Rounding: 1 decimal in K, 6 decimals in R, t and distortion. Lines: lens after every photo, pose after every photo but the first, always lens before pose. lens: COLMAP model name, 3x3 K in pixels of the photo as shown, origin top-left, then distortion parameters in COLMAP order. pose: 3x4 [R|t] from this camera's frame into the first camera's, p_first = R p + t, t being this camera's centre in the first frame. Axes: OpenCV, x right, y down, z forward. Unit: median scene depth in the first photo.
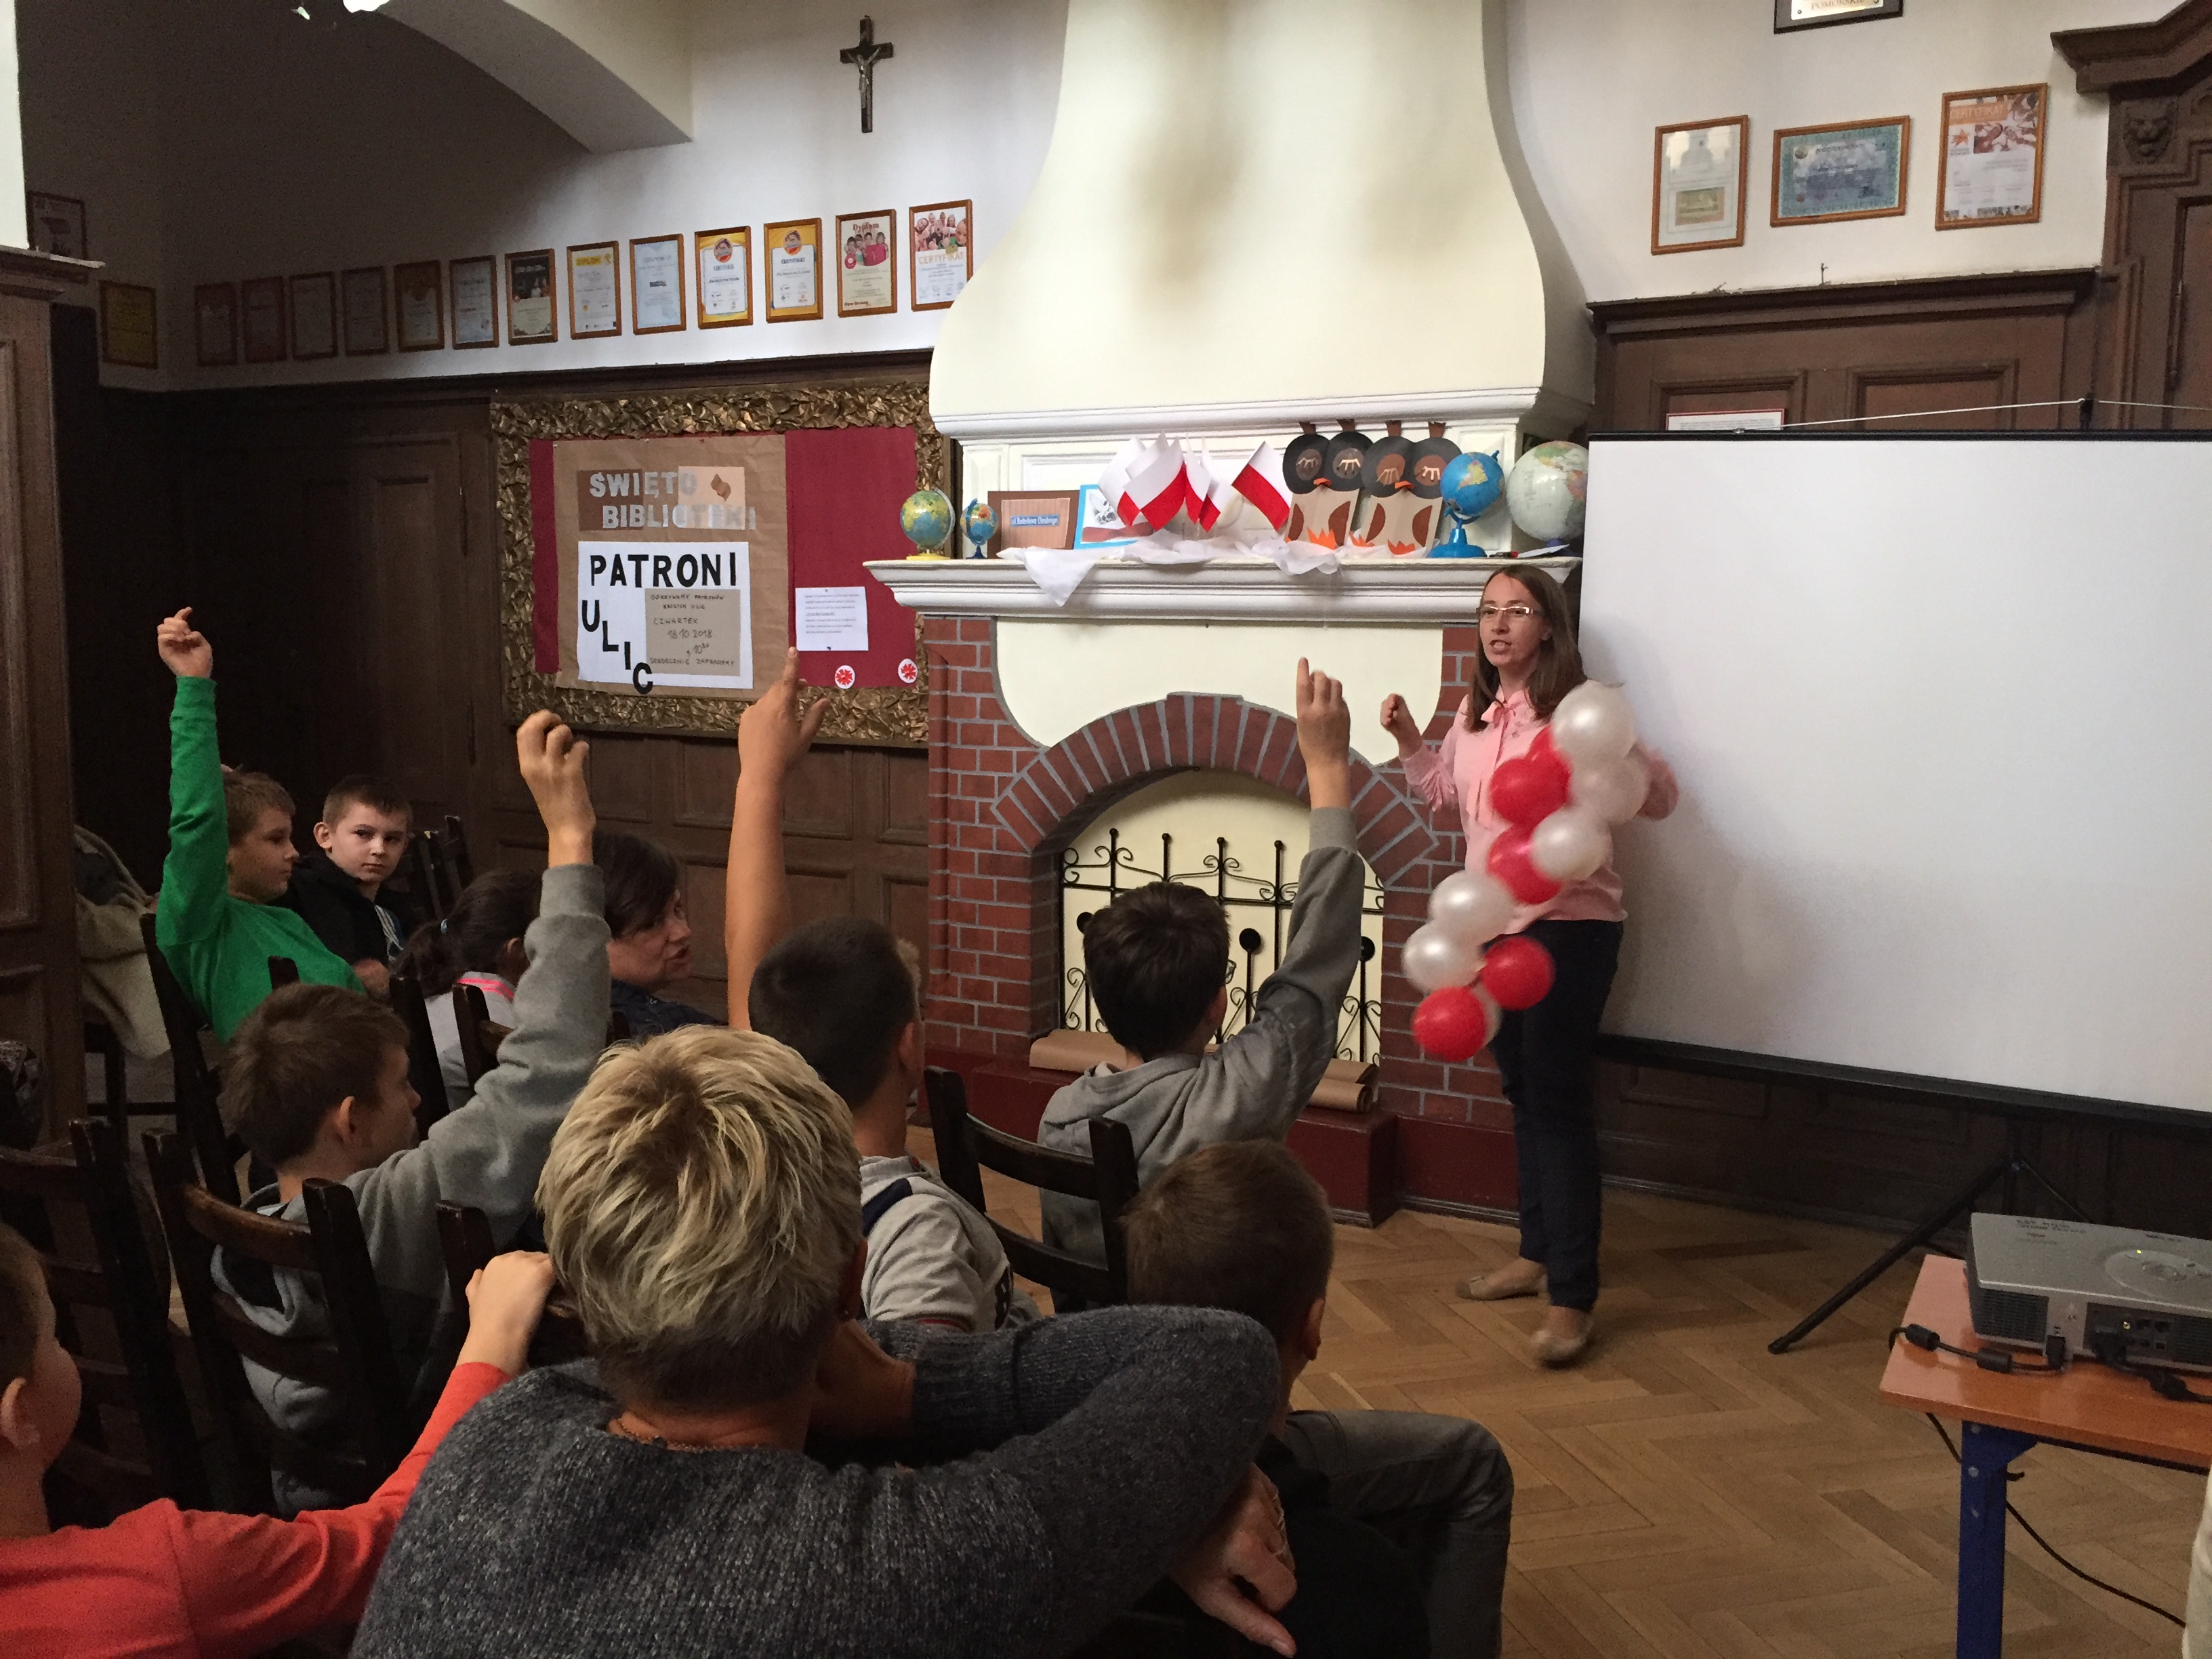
lens RADIAL K [[1901.1, 0, 1097.1], [0, 1901.1, 823.6], [0, 0, 1]] dist [0.070381, -0.106726]
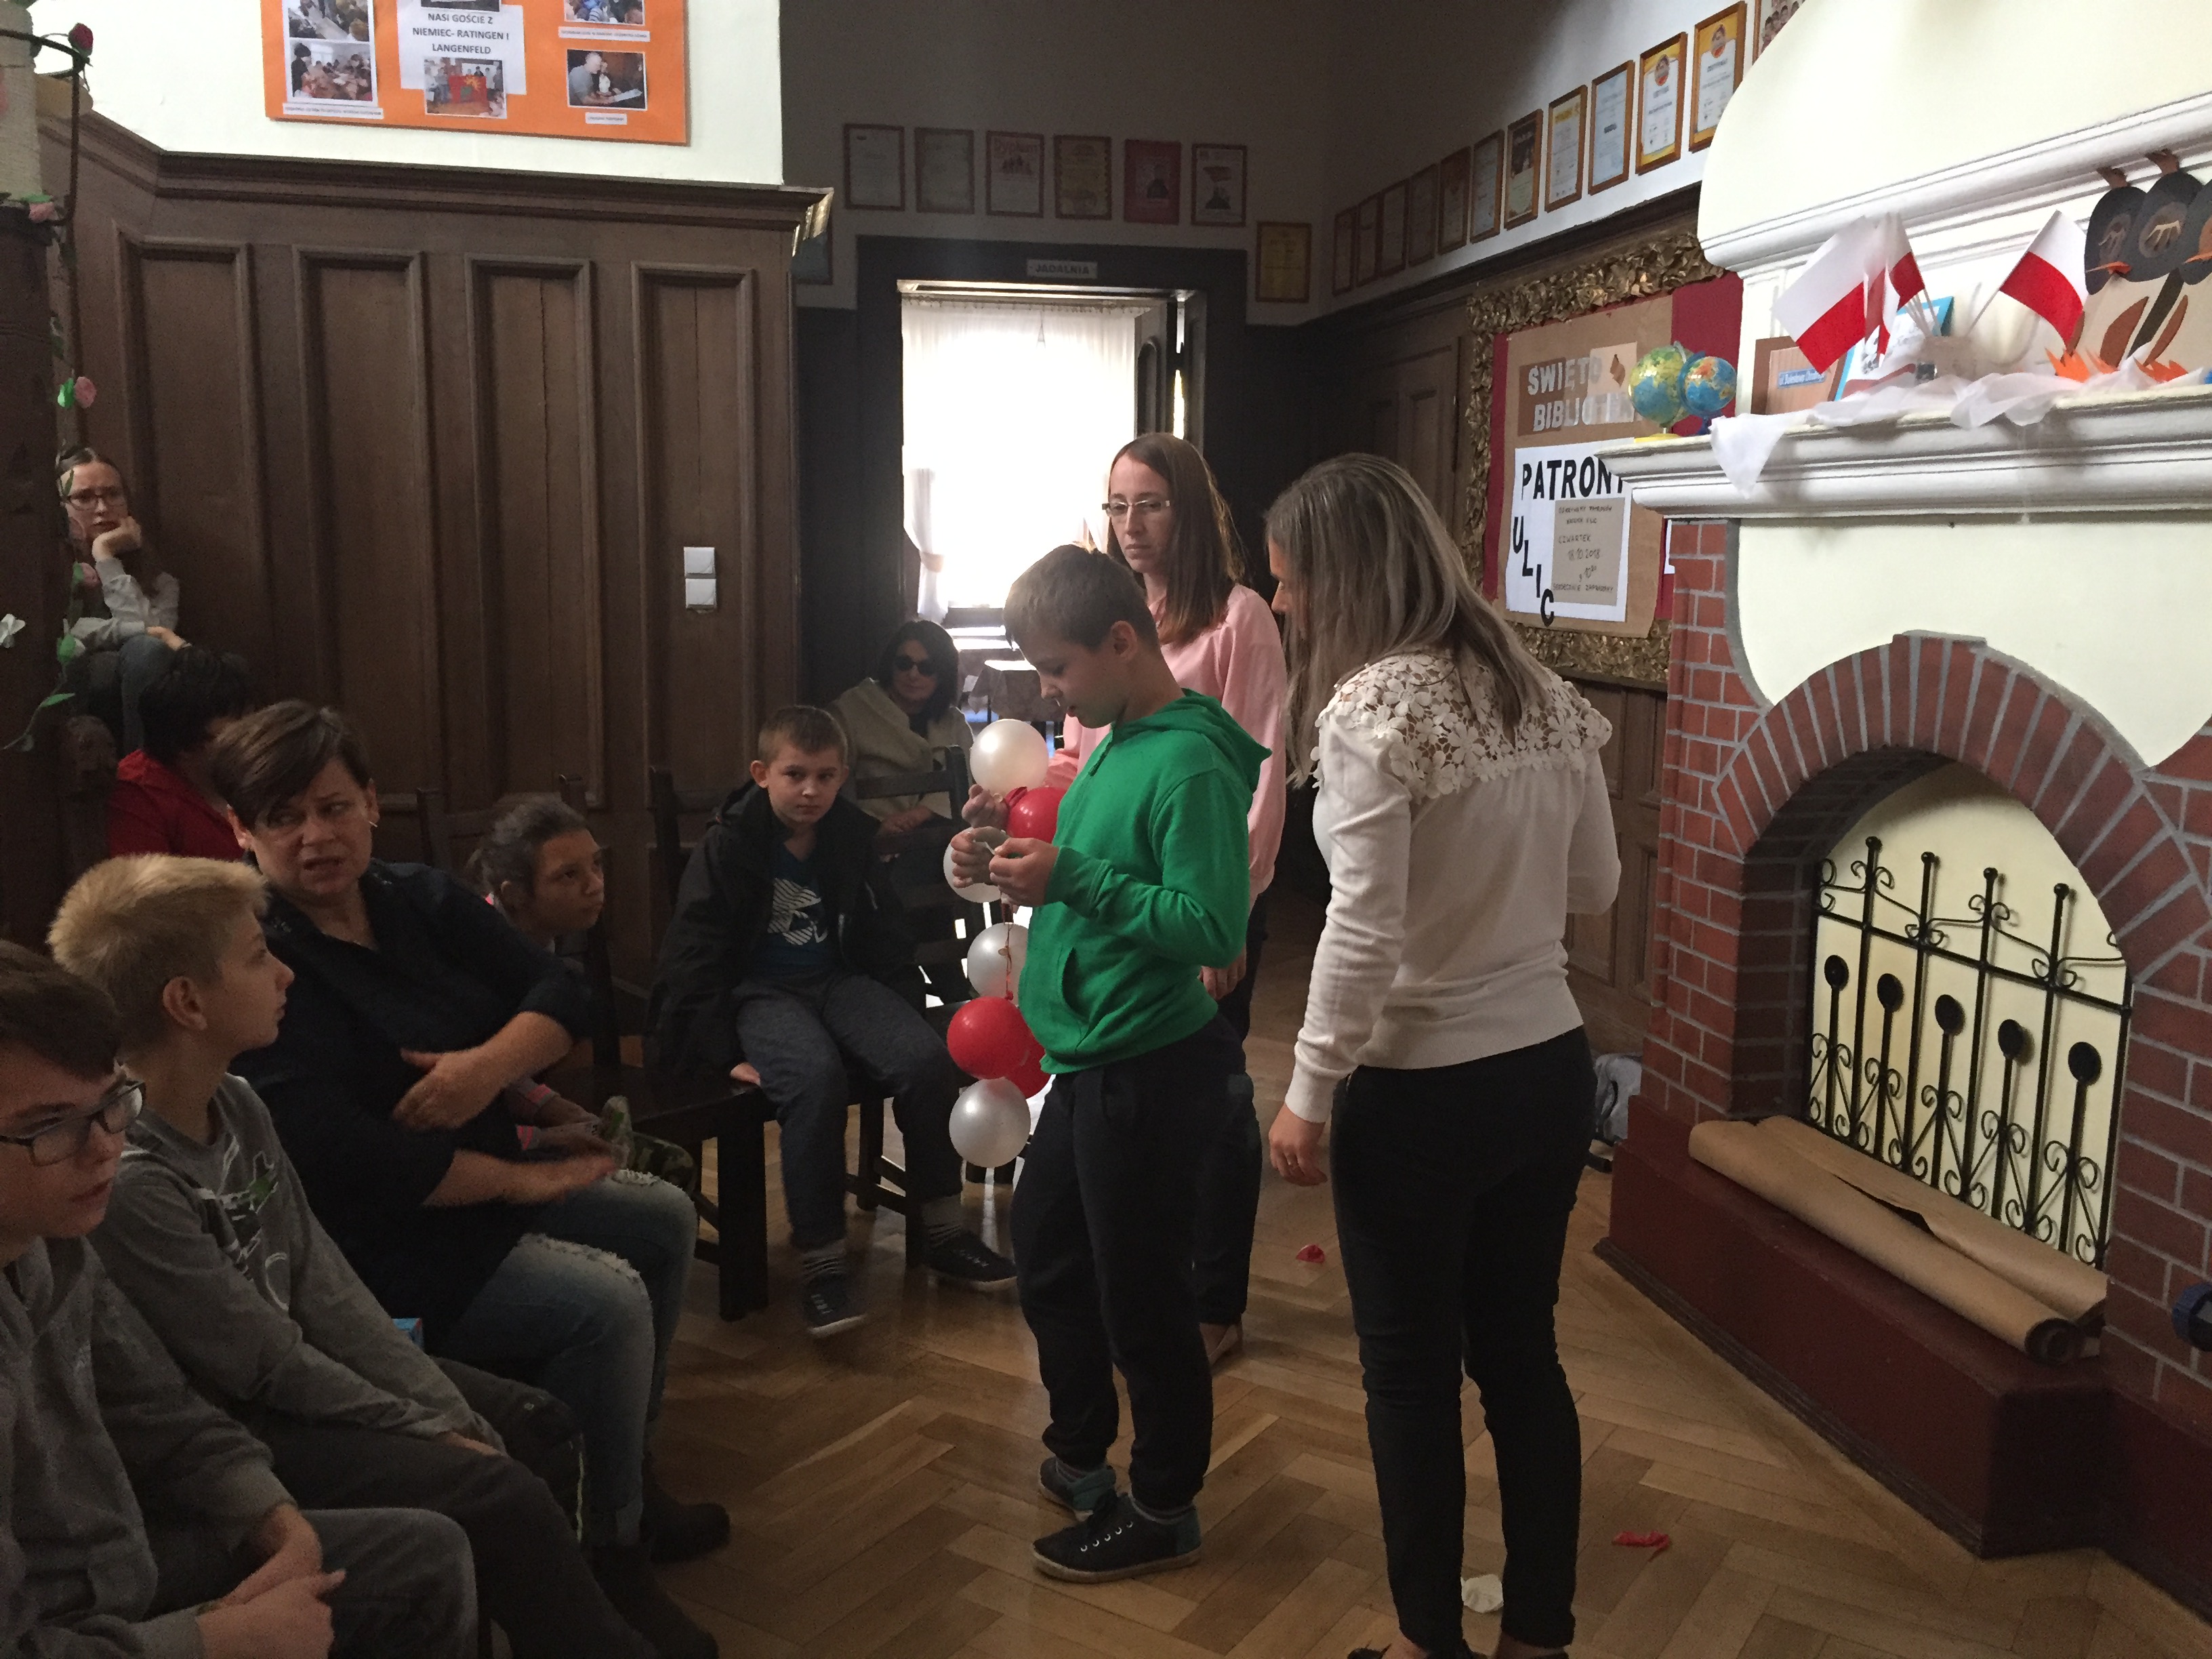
lens RADIAL K [[1901.1, 0, 1072.2], [0, 1901.1, 832.0], [0, 0, 1]] dist [0.070381, -0.106726]
pose [[0.637994, 0.111124, -0.761981, 0.297337], [-0.090462, 0.993497, 0.069145, -0.017550], [0.764709, 0.024816, 0.643898, 0.308999]]
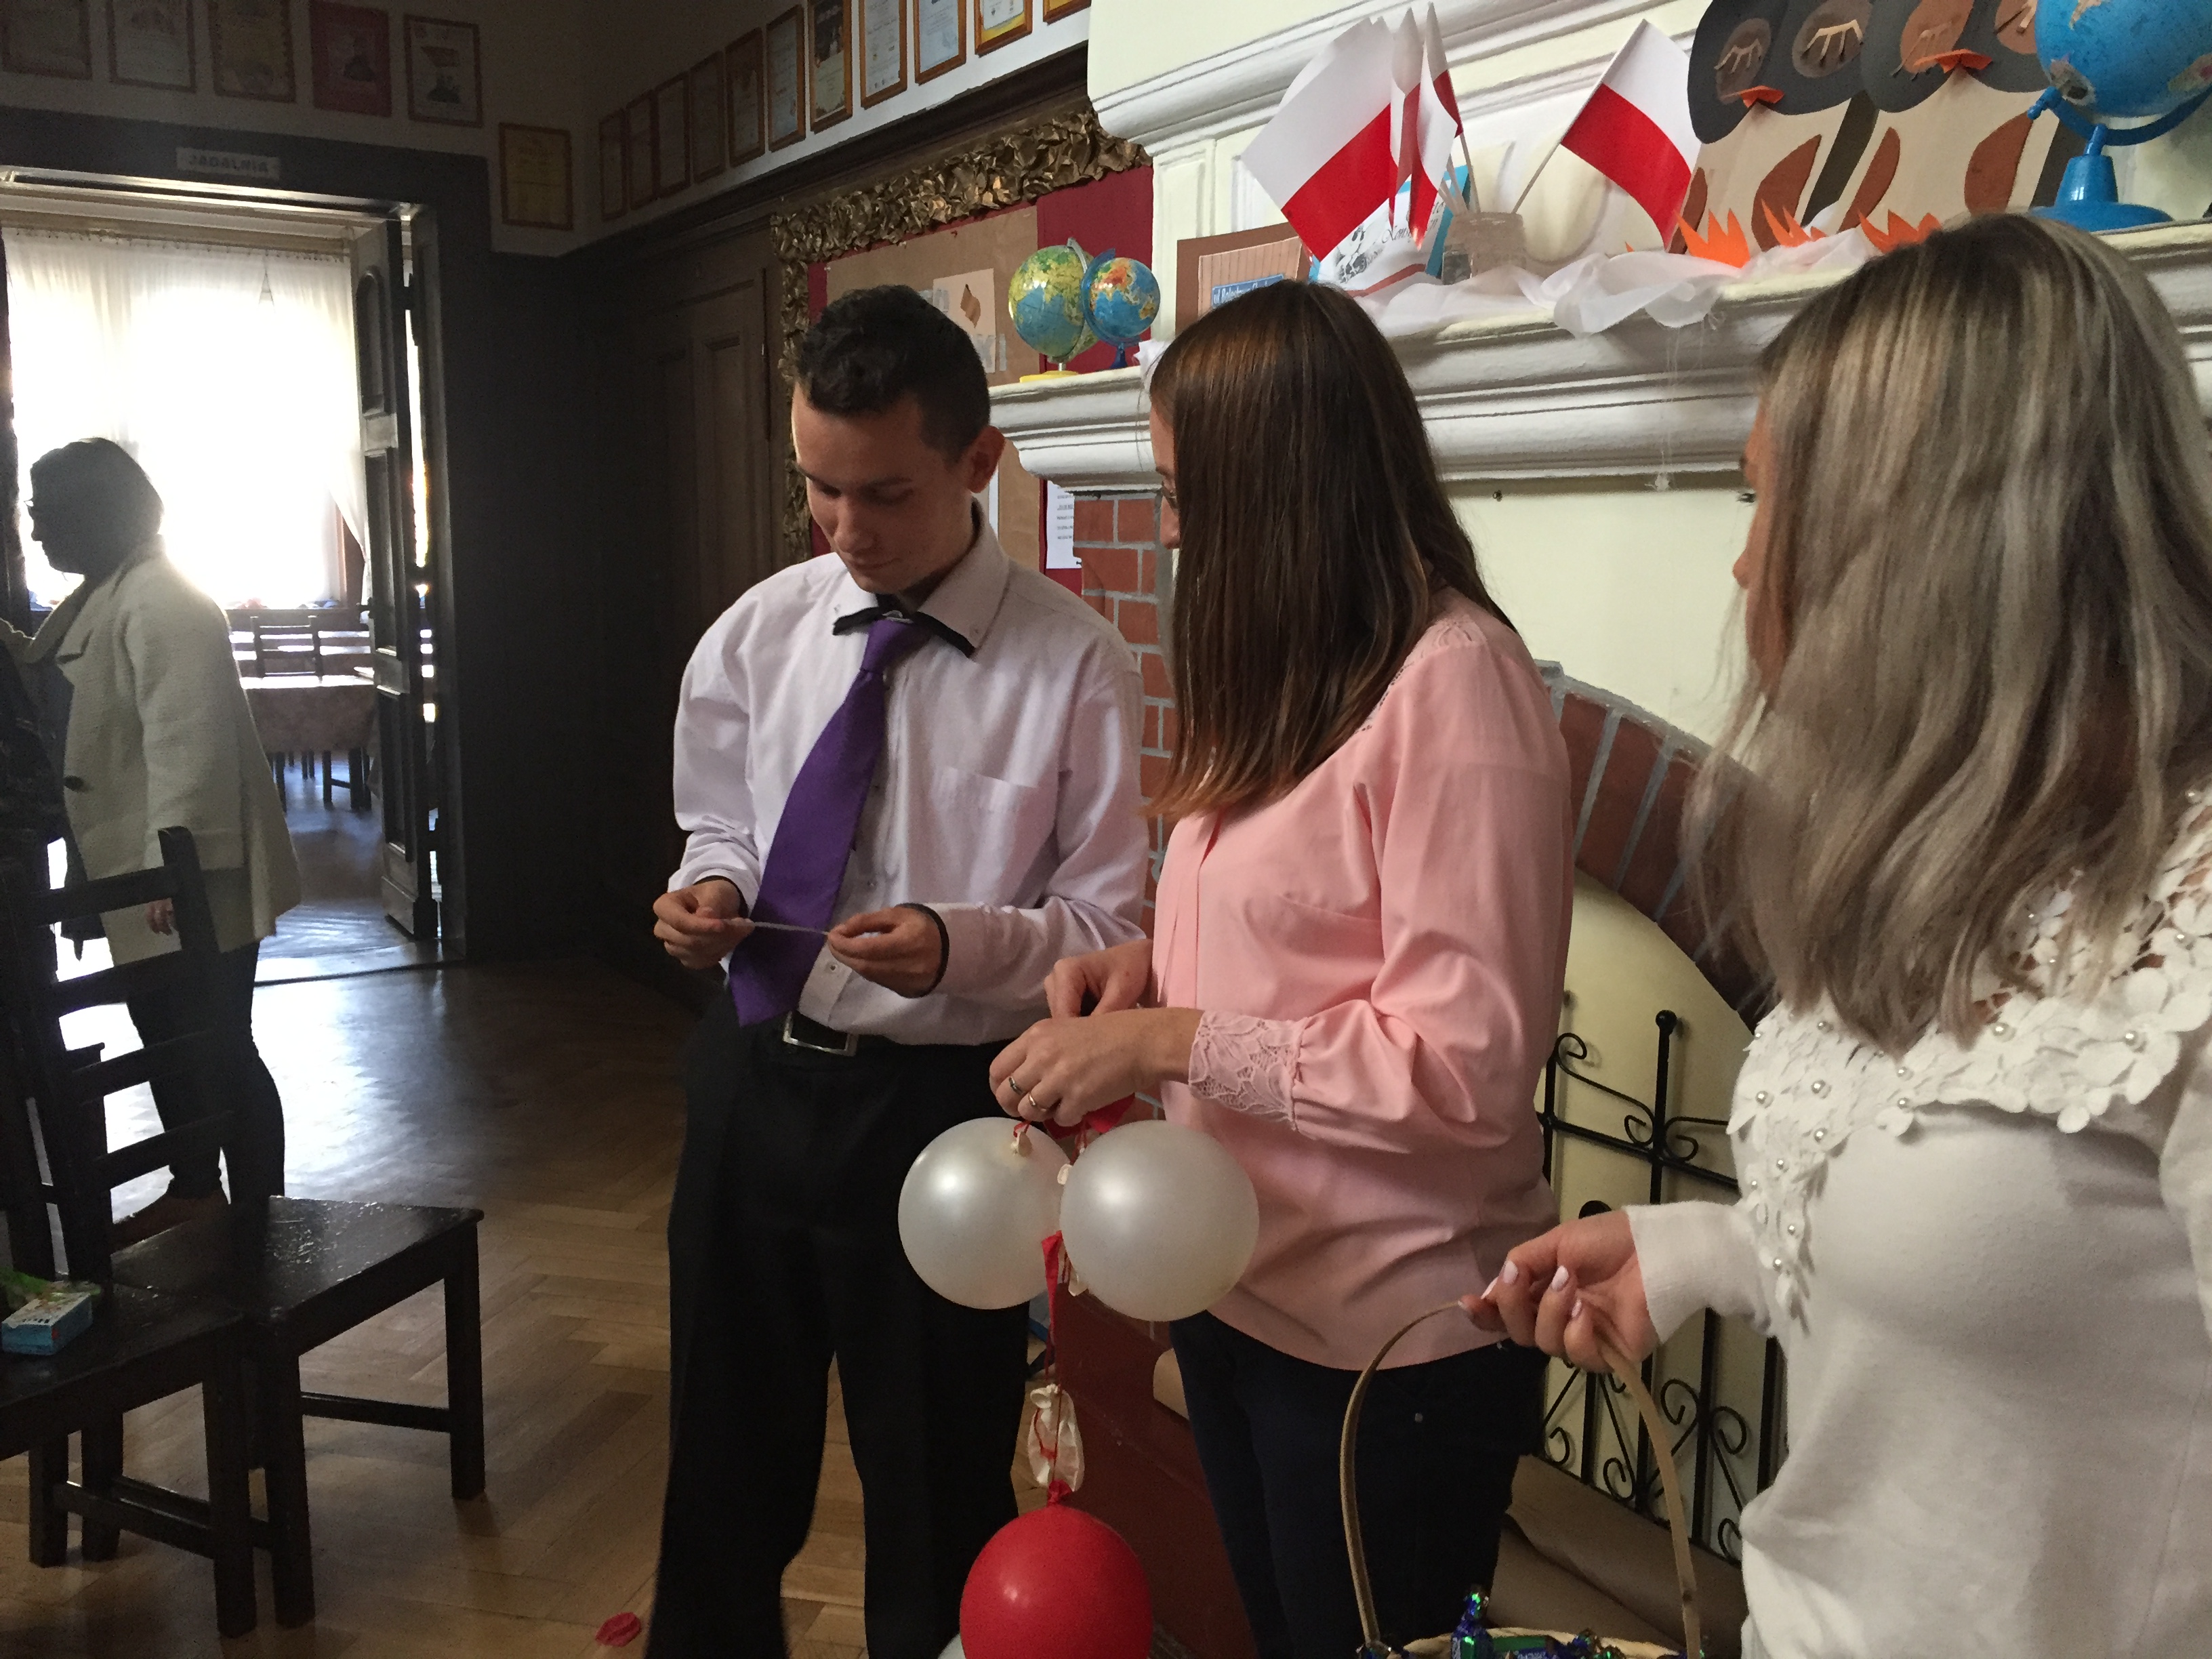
lens RADIAL K [[1901.1, 0, 1103.4], [0, 1901.1, 835.8], [0, 0, 1]] dist [0.070381, -0.106726]
pose [[0.871116, 0.071832, -0.485795, 0.157818], [-0.056029, 0.997322, 0.046999, -0.035507], [0.487870, -0.013723, 0.872808, 0.477737]]
